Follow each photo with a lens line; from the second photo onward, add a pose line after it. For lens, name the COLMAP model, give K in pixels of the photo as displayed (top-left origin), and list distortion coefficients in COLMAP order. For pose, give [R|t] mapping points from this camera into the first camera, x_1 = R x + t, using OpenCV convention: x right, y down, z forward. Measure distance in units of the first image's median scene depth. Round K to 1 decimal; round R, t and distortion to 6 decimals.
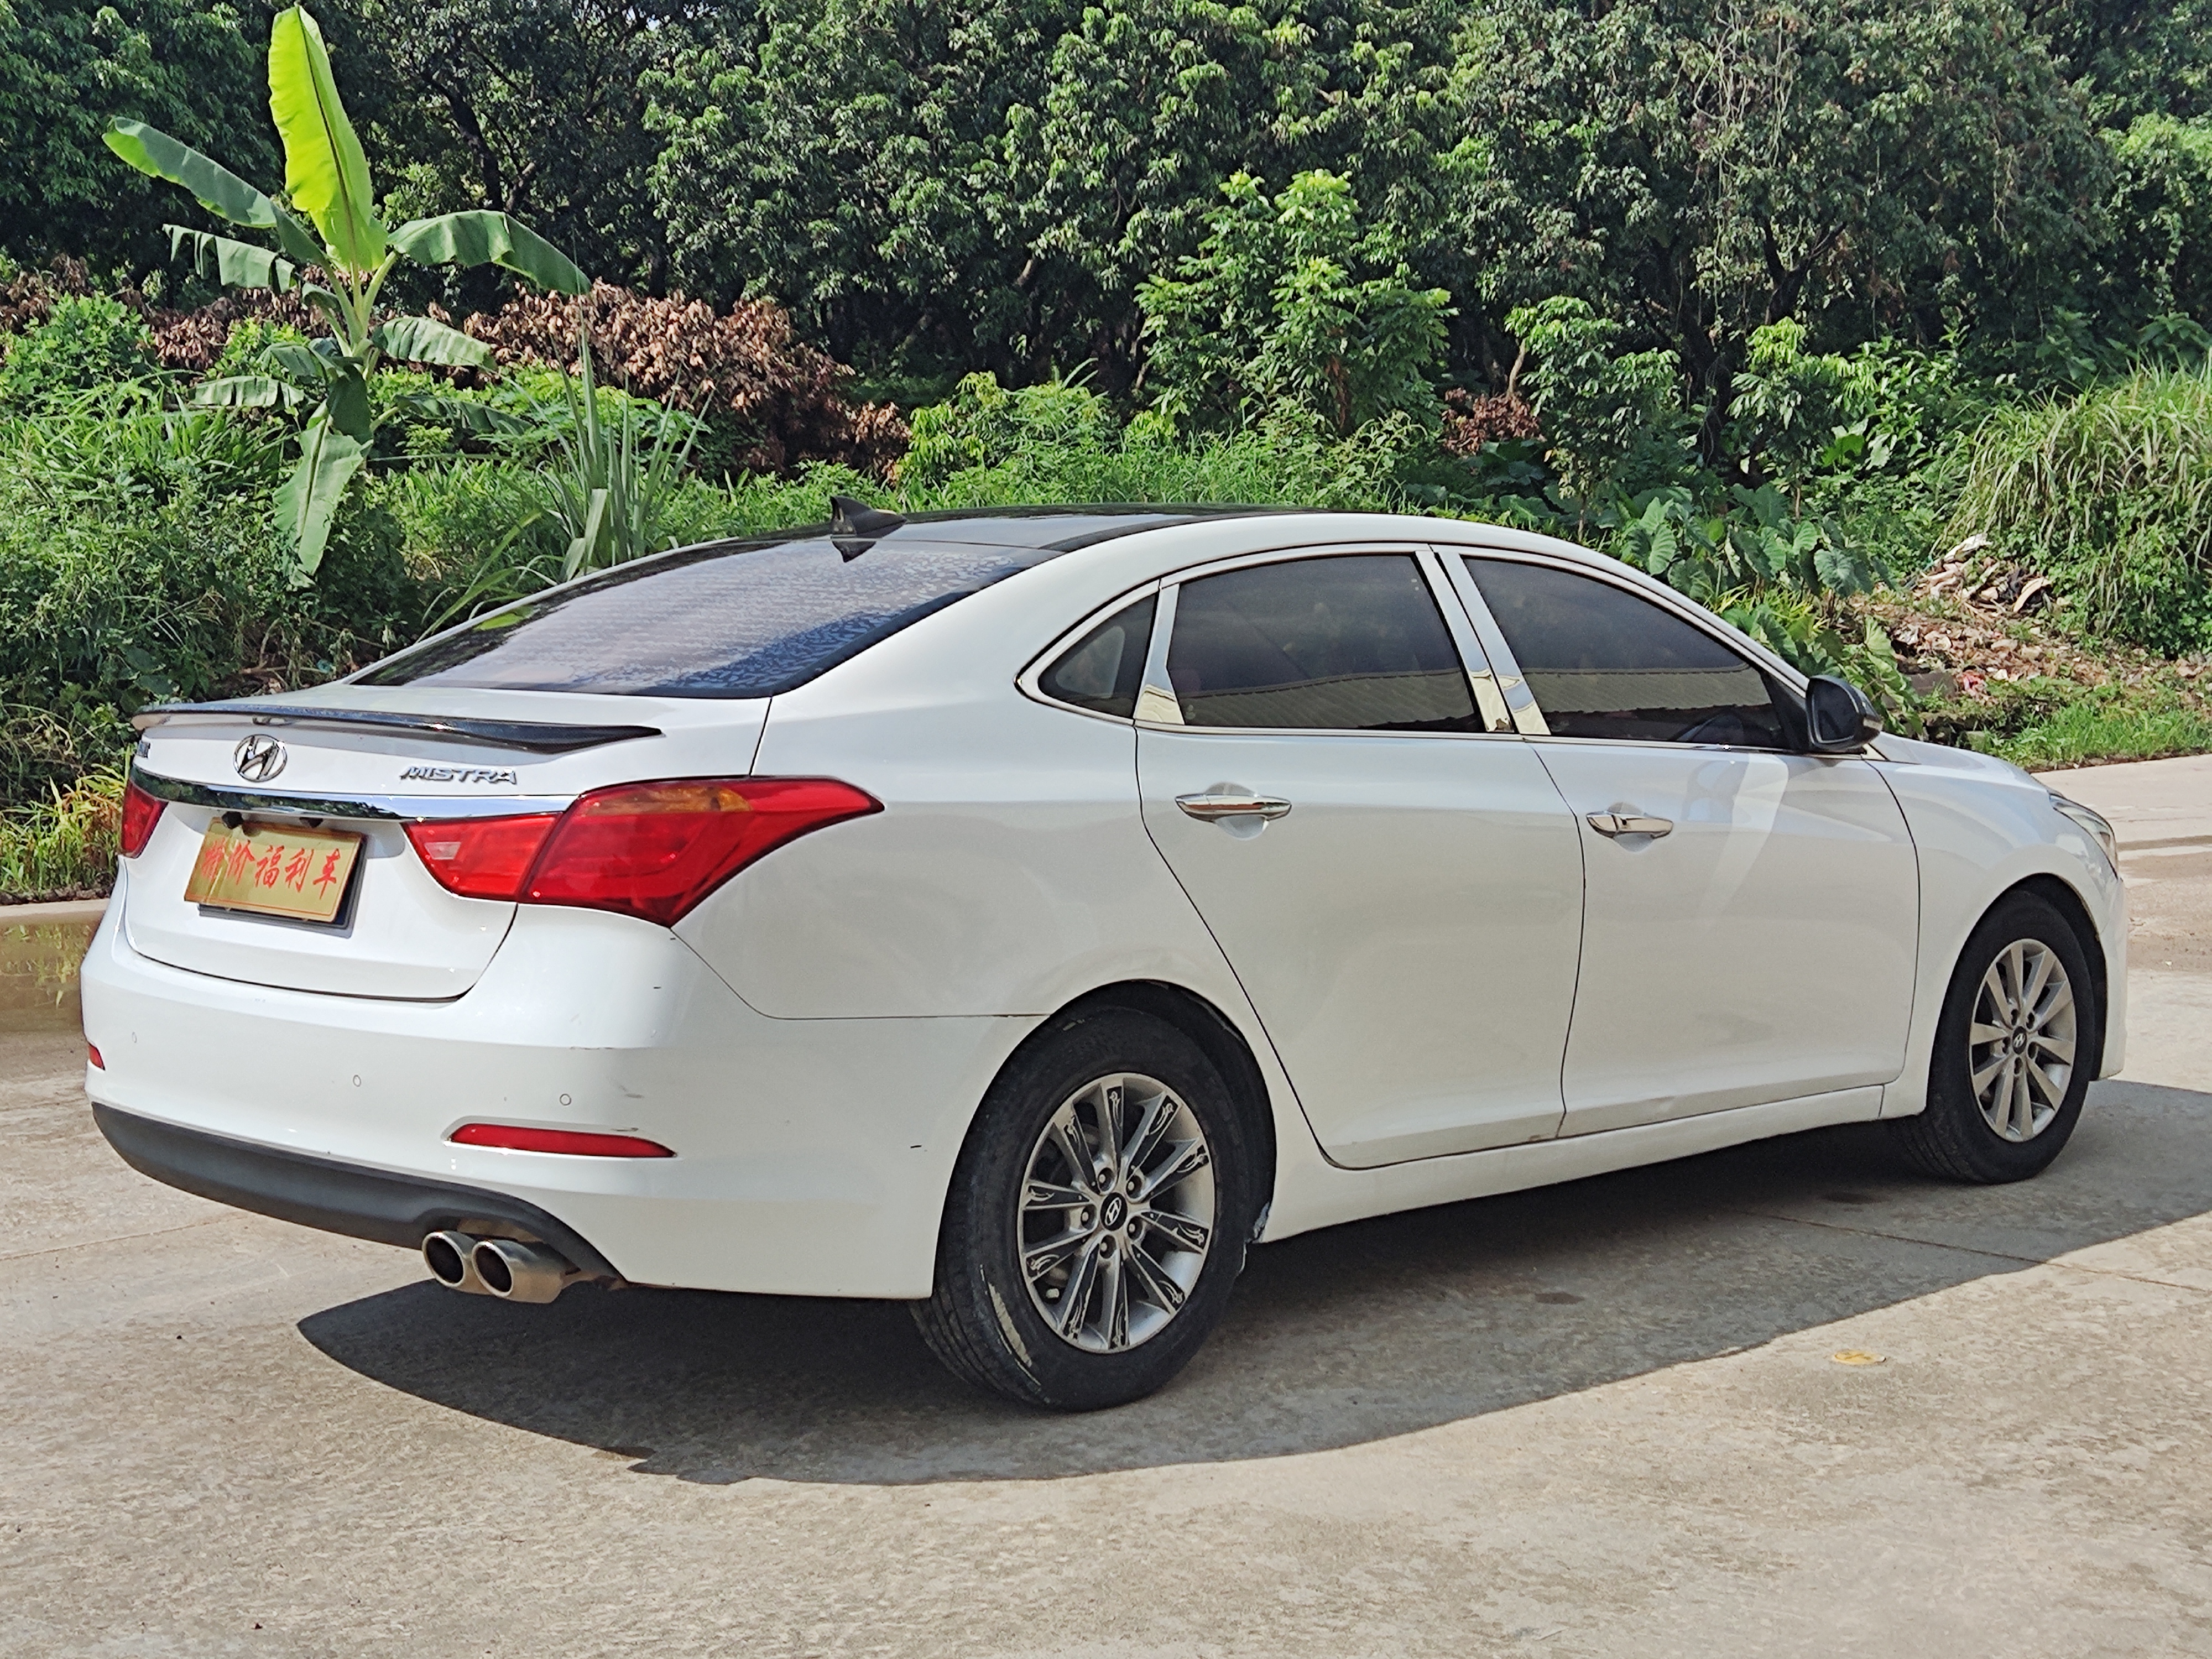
lens RADIAL K [[3377.7, 0, 1107.9], [0, 3377.7, 827.5], [0, 0, 1]] dist [0.082185, 0.000000]
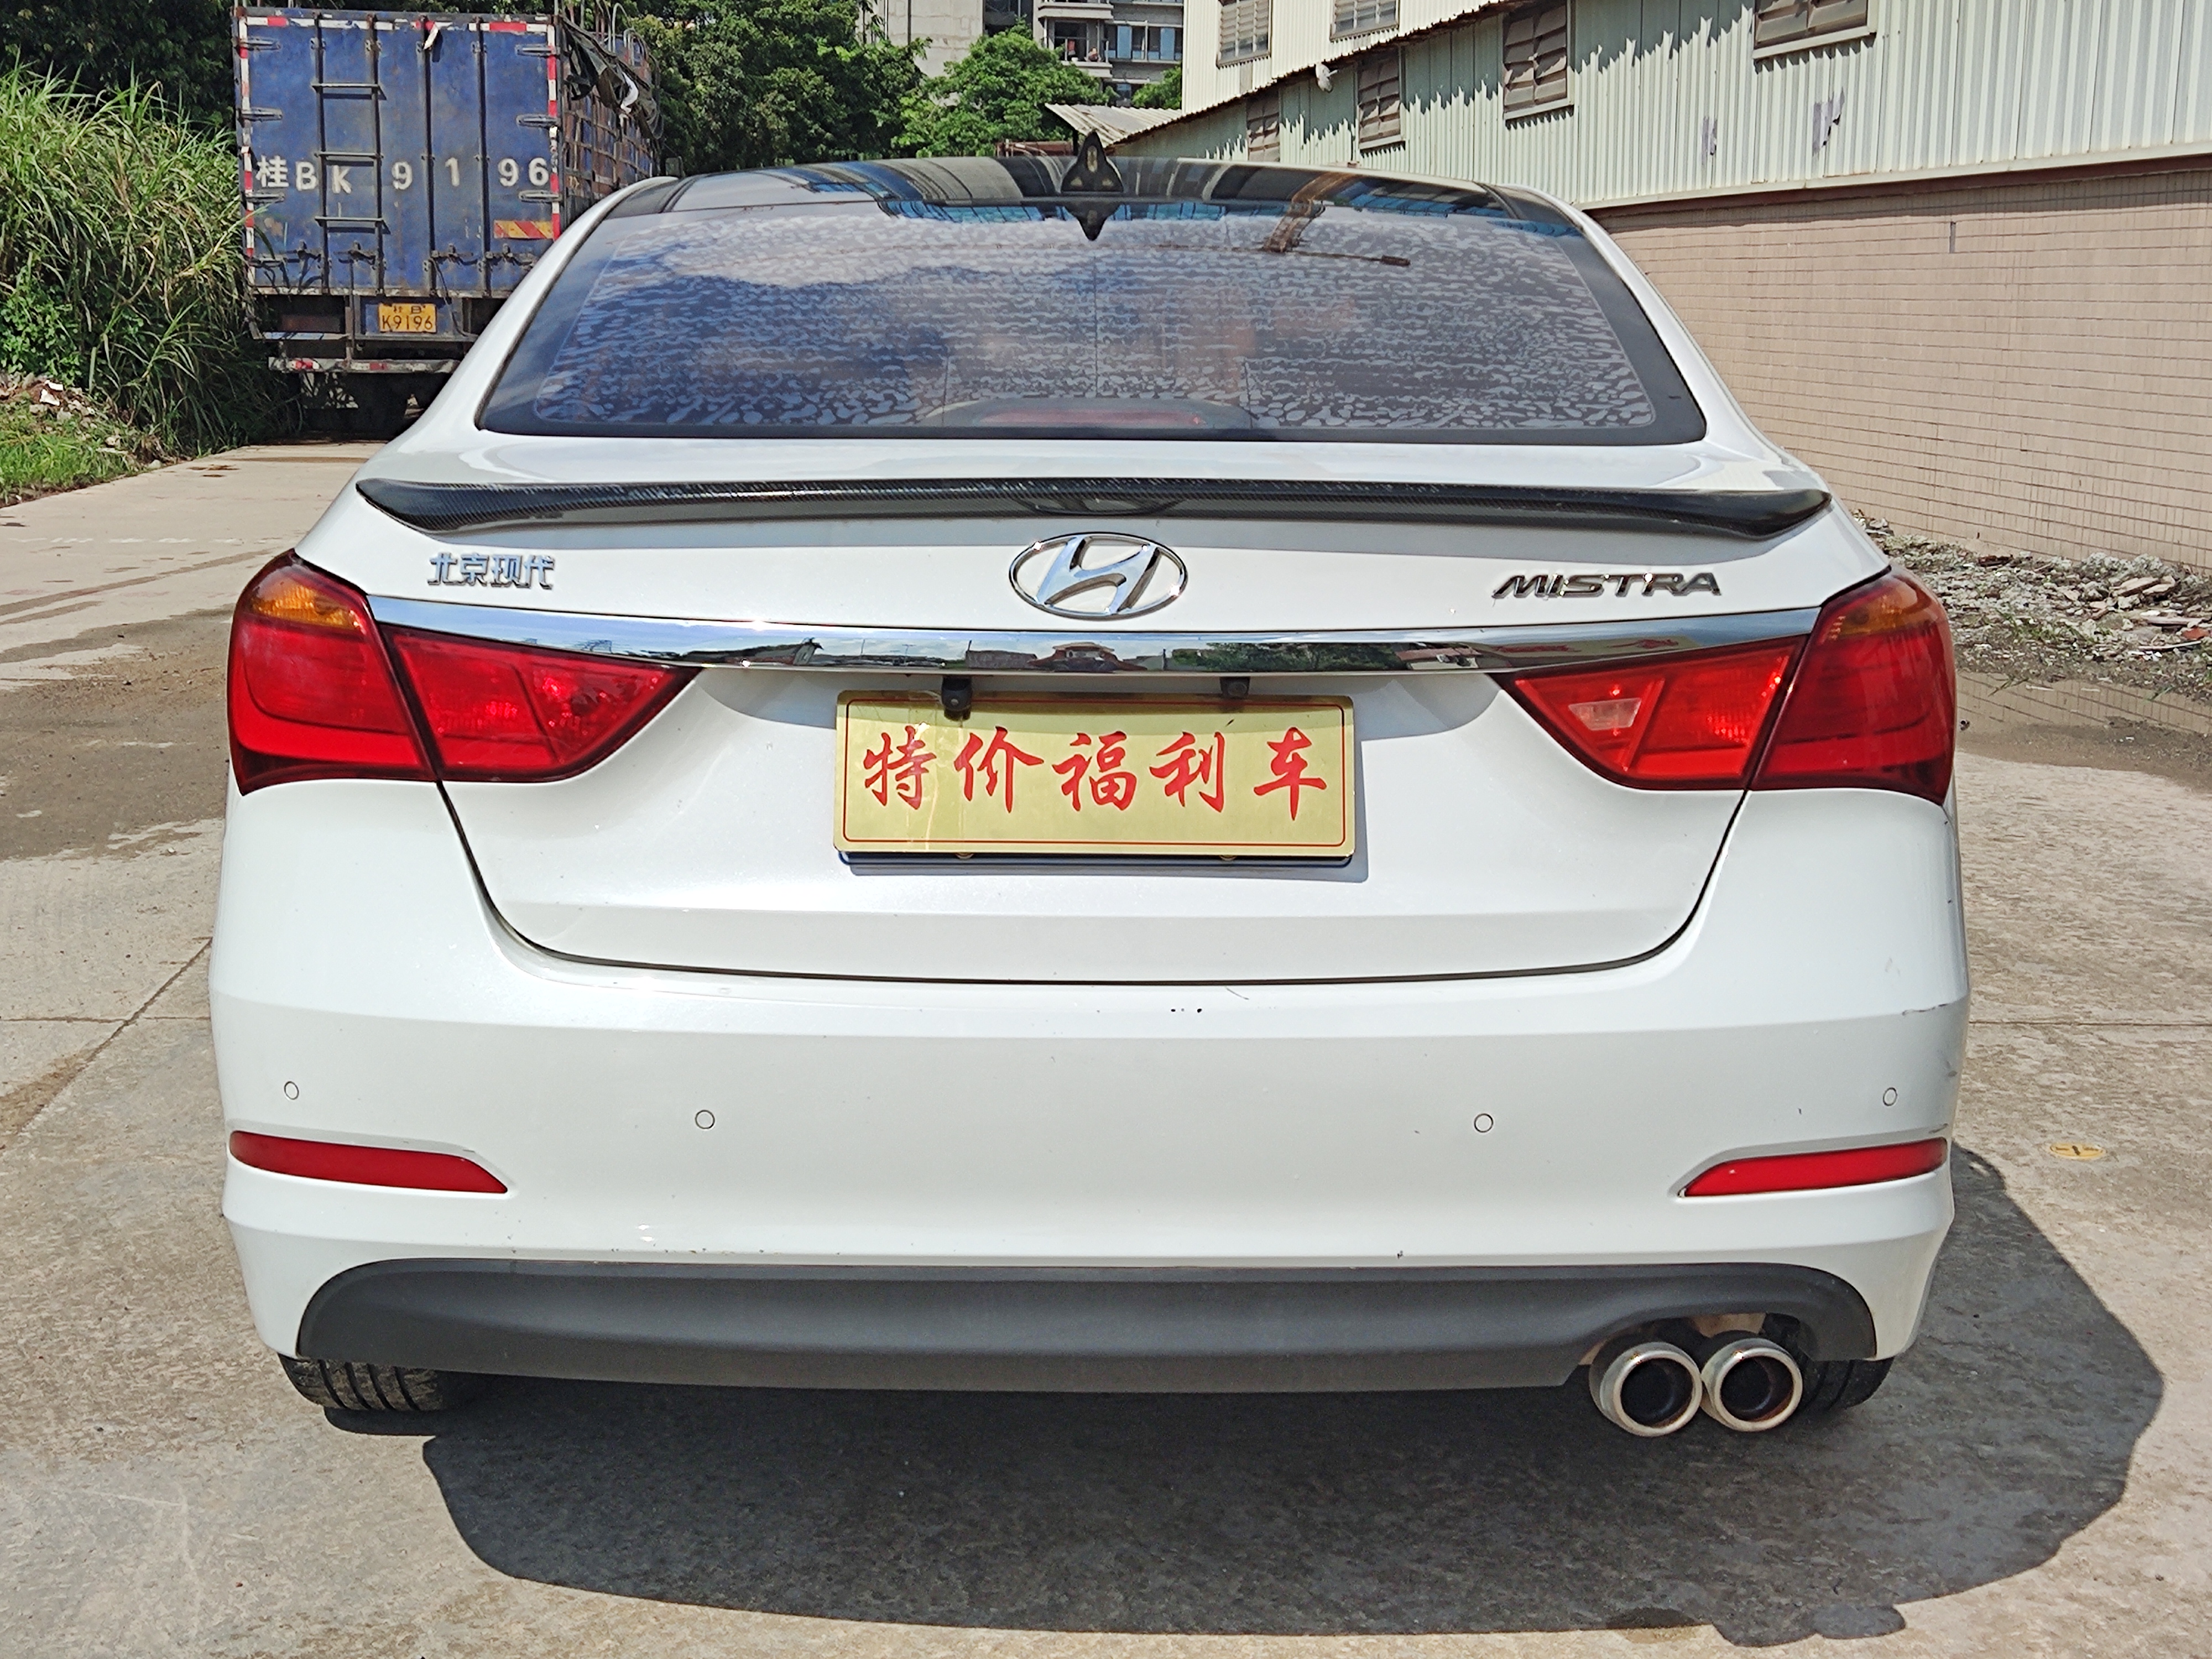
lens RADIAL K [[3377.7, 0, 1100.5], [0, 3377.7, 817.4], [0, 0, 1]] dist [0.082185, 0.000000]
pose [[0.661109, -0.103705, 0.743088, -0.674887], [0.046335, 0.994154, 0.097520, -0.035677], [-0.748857, -0.030040, 0.662050, 0.656595]]
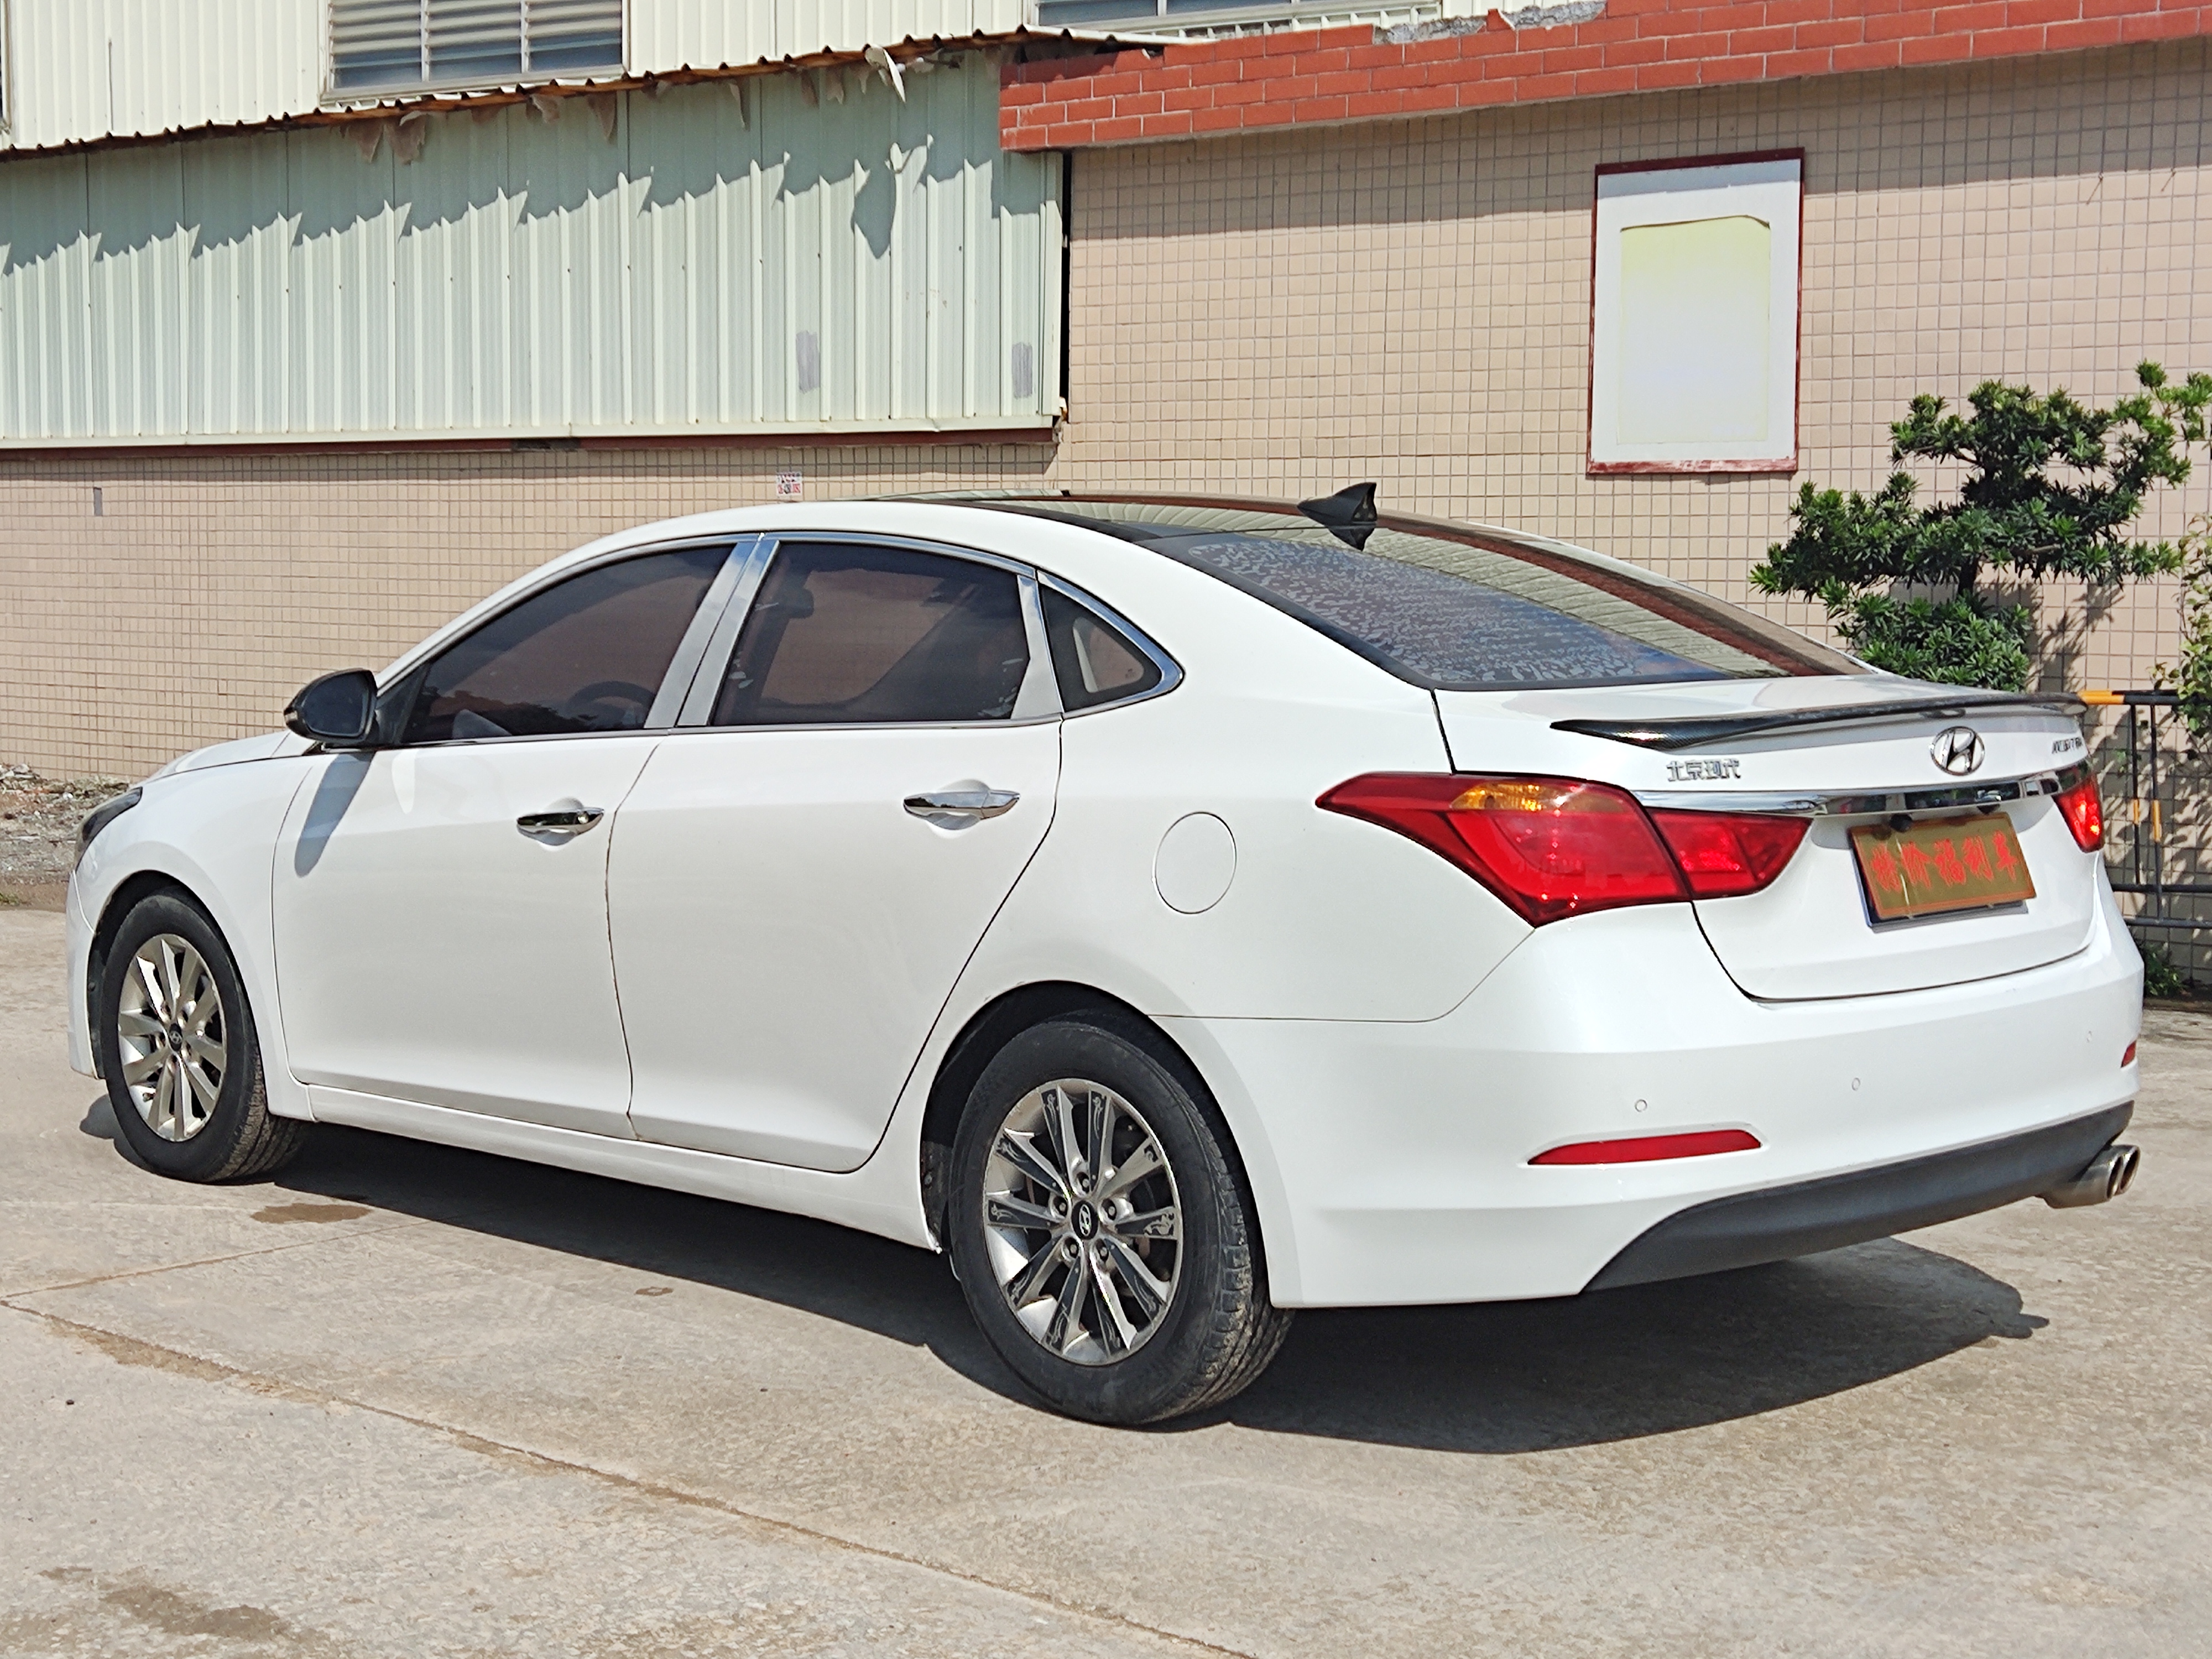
lens RADIAL K [[3377.7, 0, 1152.3], [0, 3377.7, 867.5], [0, 0, 1]] dist [0.082185, 0.000000]
pose [[-0.052070, -0.088741, 0.994693, -1.236431], [0.076923, 0.992728, 0.092592, -0.097353], [-0.995676, 0.081336, -0.044865, 1.308641]]
